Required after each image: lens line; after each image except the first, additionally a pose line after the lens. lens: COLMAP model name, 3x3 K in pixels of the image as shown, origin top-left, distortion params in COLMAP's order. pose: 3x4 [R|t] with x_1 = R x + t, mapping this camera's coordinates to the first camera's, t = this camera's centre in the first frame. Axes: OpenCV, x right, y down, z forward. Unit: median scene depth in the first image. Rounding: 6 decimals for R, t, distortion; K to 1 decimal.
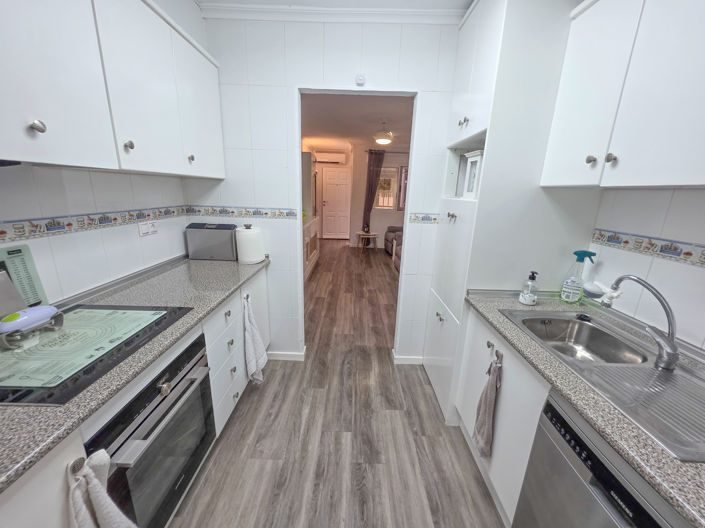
lens RADIAL K [[282.2, 0, 349.7], [0, 282.2, 266.8], [0, 0, 1]] dist [0.000891, -0.000541]
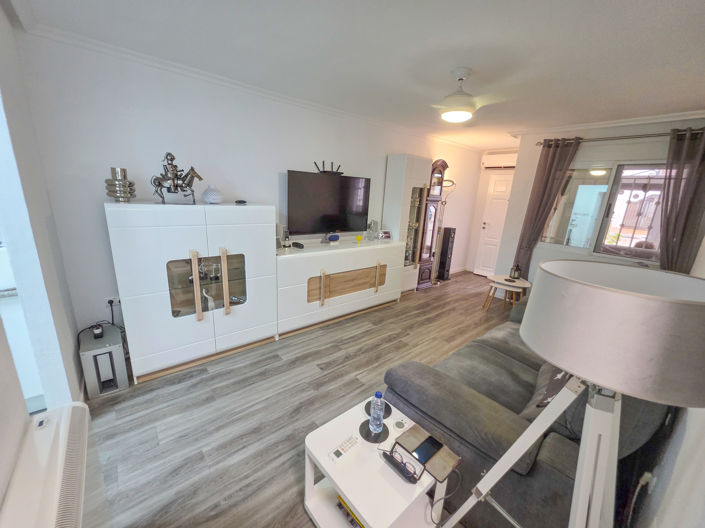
lens RADIAL K [[282.2, 0, 351.9], [0, 282.2, 265.4], [0, 0, 1]] dist [0.000891, -0.000541]
pose [[0.657601, 0.189472, -0.729152, 0.398305], [-0.232655, 0.971623, 0.042654, -0.149673], [0.716542, 0.141592, 0.683022, 0.534209]]
